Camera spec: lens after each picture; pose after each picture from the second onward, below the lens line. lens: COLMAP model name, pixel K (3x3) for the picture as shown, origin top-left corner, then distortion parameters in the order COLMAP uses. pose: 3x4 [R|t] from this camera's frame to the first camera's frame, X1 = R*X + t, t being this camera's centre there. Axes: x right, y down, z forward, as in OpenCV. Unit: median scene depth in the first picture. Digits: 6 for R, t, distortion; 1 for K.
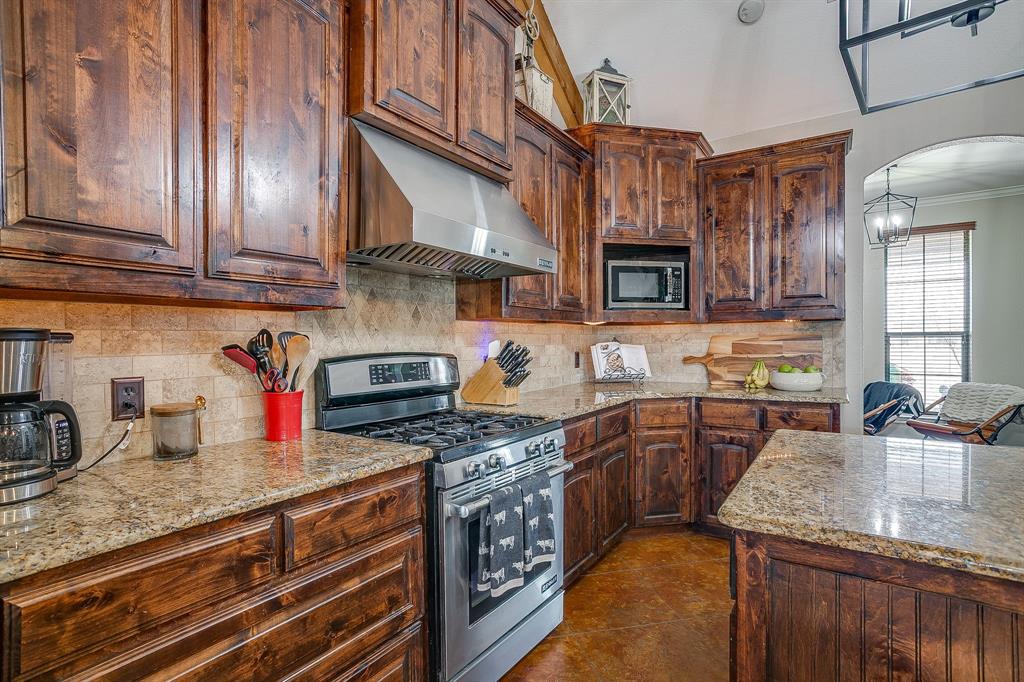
lens RADIAL K [[511.4, 0, 515.0], [0, 511.4, 343.3], [0, 0, 1]] dist [-0.032099, -0.000118]
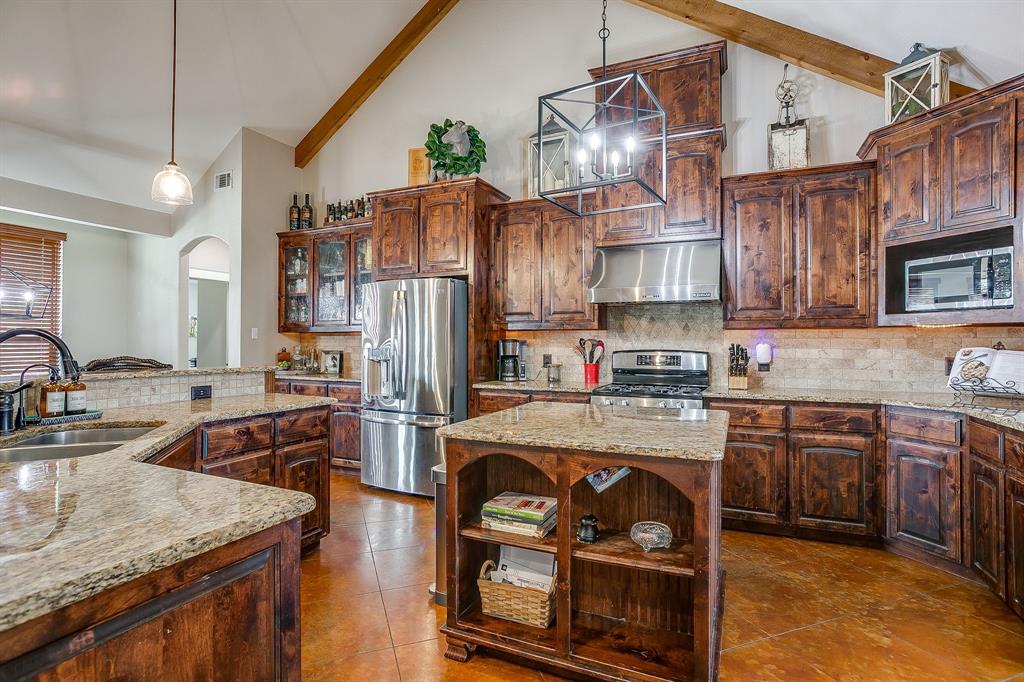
lens RADIAL K [[511.4, 0, 512.2], [0, 511.4, 338.0], [0, 0, 1]] dist [-0.032099, -0.000118]
pose [[0.134217, -0.002121, -0.990950, 1.109210], [-0.010395, 0.999940, -0.003549, -0.008698], [0.990897, 0.010777, 0.134187, 0.158857]]
